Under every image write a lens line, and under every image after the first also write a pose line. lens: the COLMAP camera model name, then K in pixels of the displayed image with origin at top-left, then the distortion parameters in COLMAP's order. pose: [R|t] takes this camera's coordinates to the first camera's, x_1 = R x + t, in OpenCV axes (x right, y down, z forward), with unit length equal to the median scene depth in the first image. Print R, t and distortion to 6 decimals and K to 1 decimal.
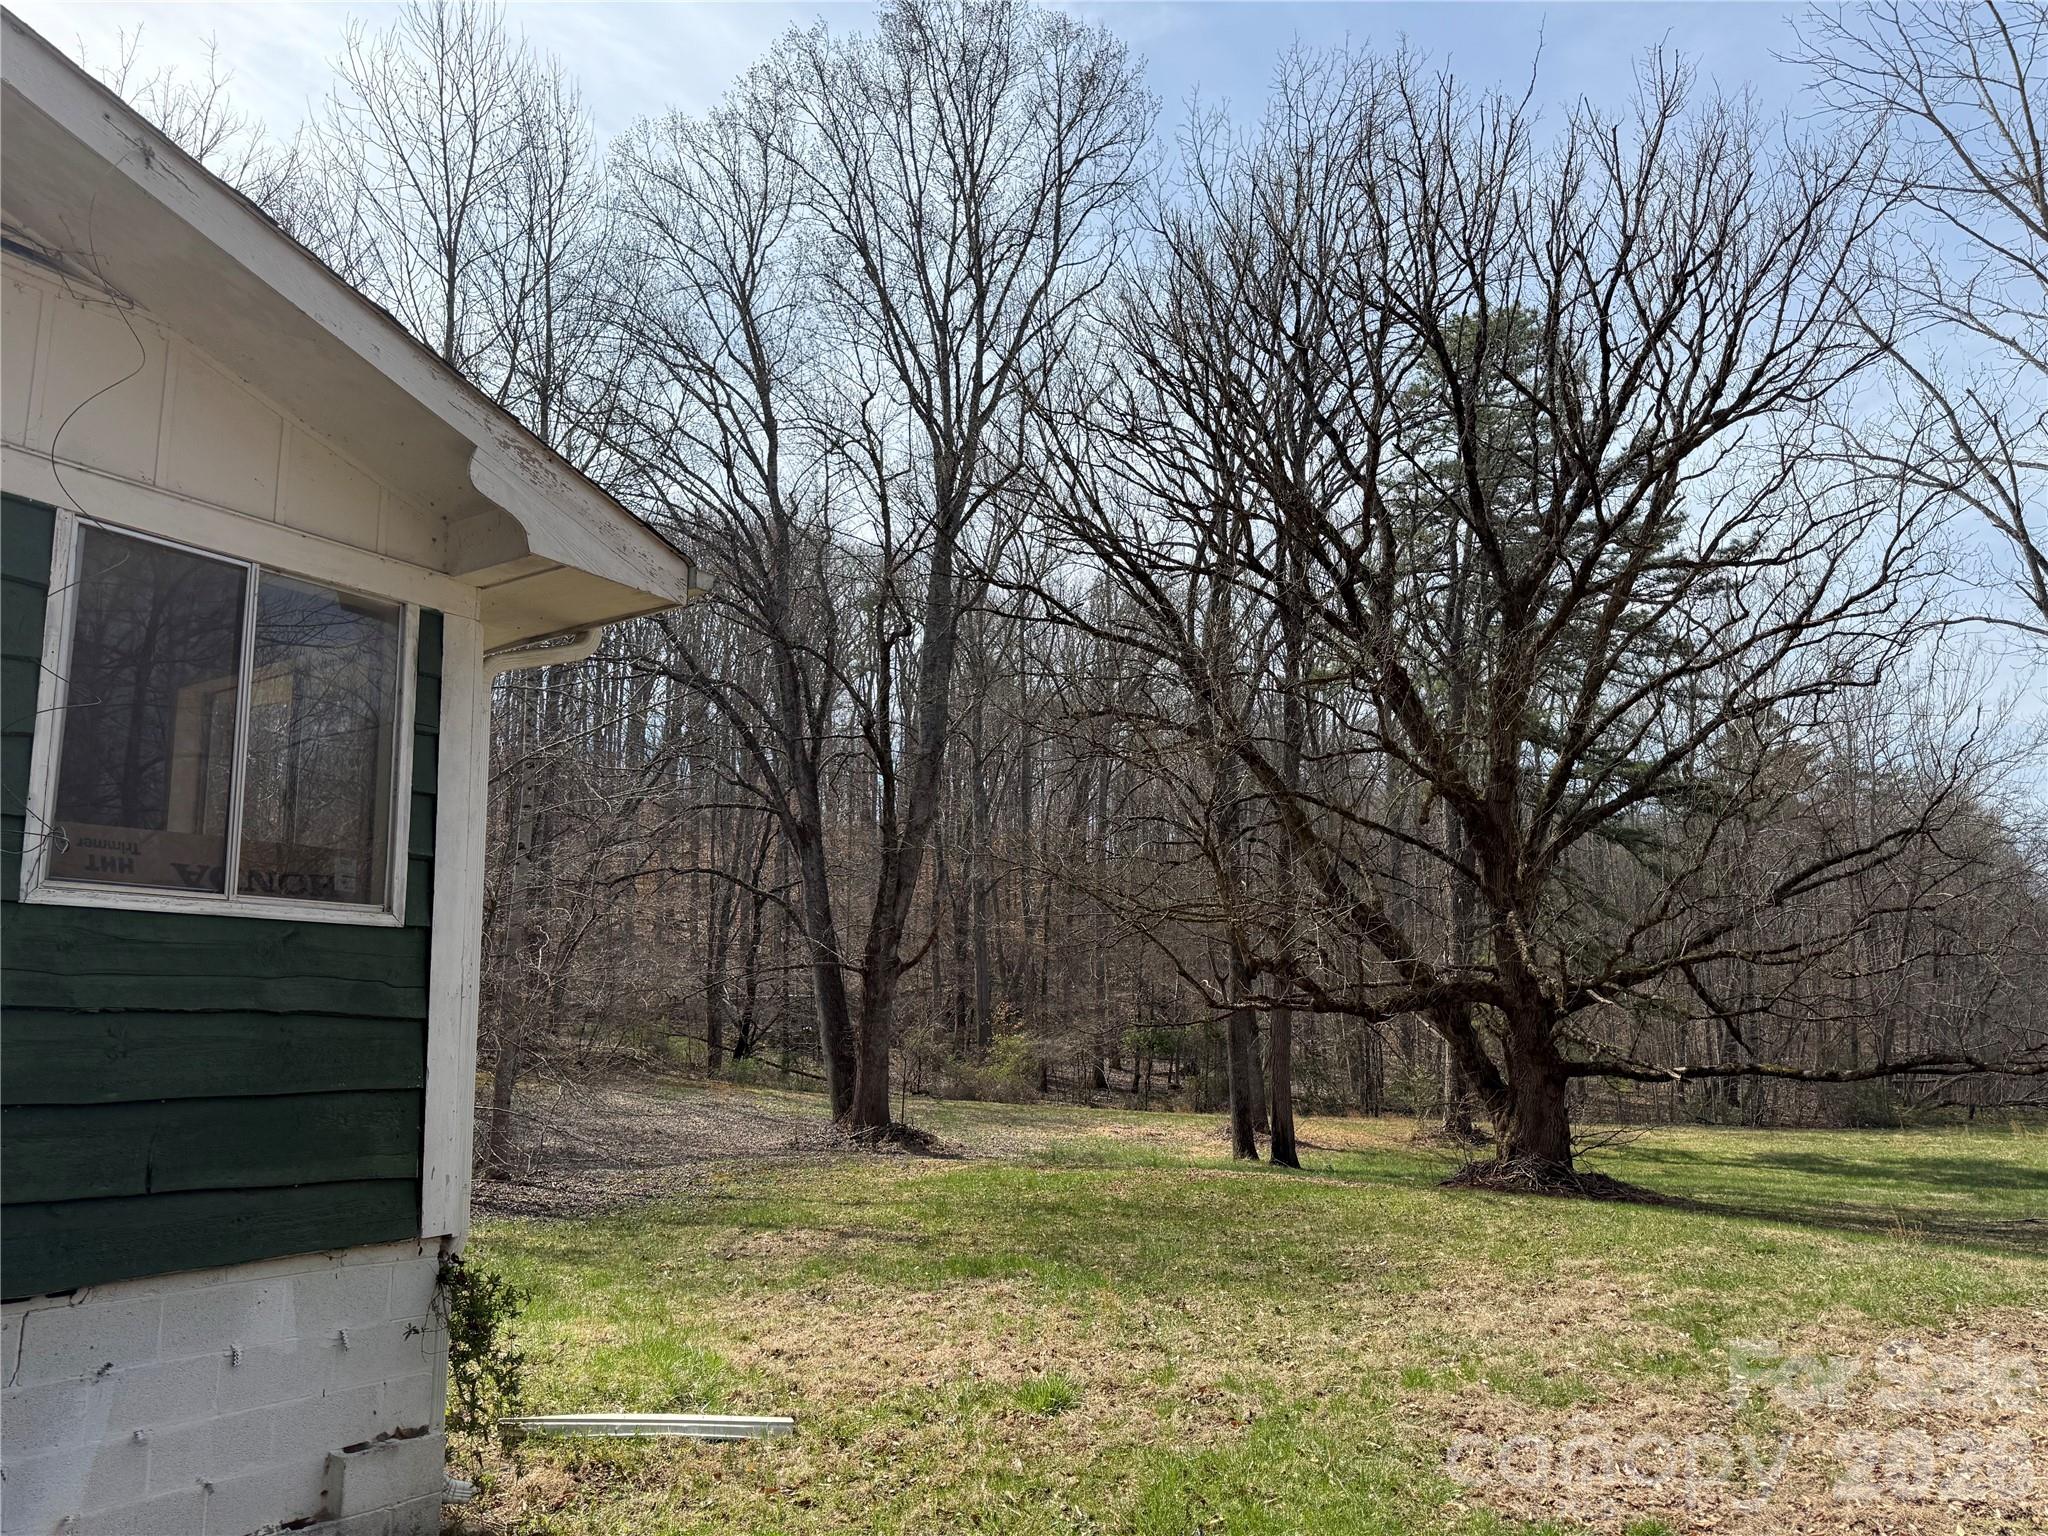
lens RADIAL K [[1437.4, 0, 1018.1], [0, 1437.4, 768.6], [0, 0, 1]] dist [0.109358, -0.156434]
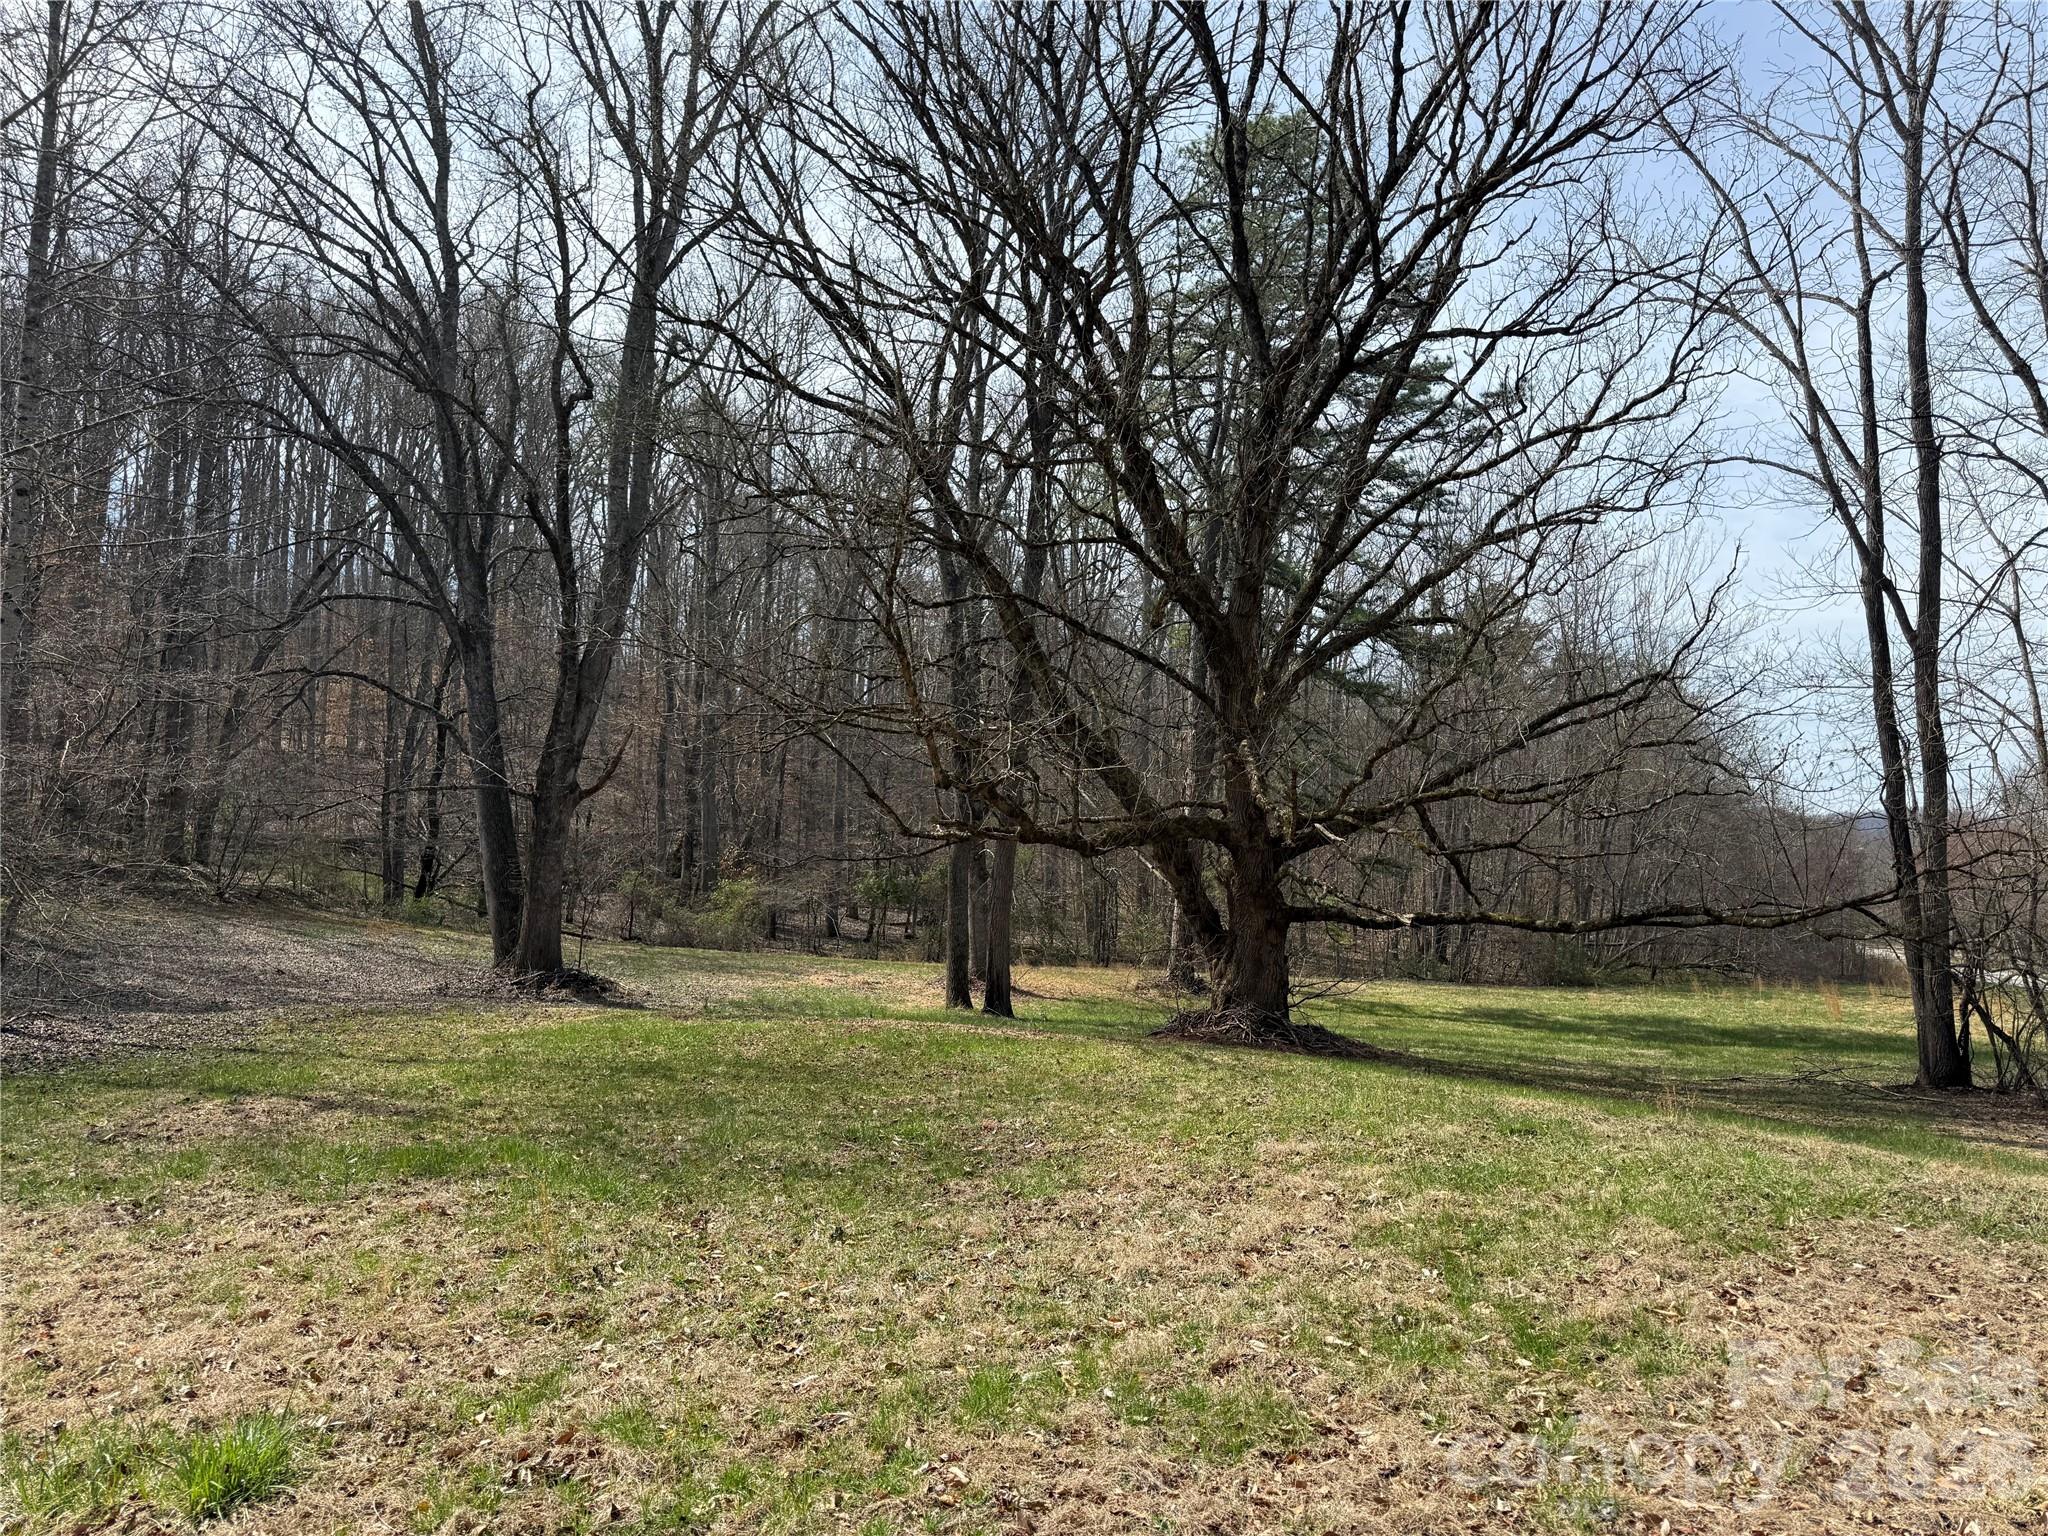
lens RADIAL K [[1423.6, 0, 1024.0], [0, 1423.6, 768.0], [0, 0, 1]] dist [0.168312, -0.290847]
pose [[0.985459, 0.038885, 0.165407, 0.038864], [-0.054667, 0.994261, 0.091960, 0.027408], [-0.160882, -0.099665, 0.981929, 0.100846]]
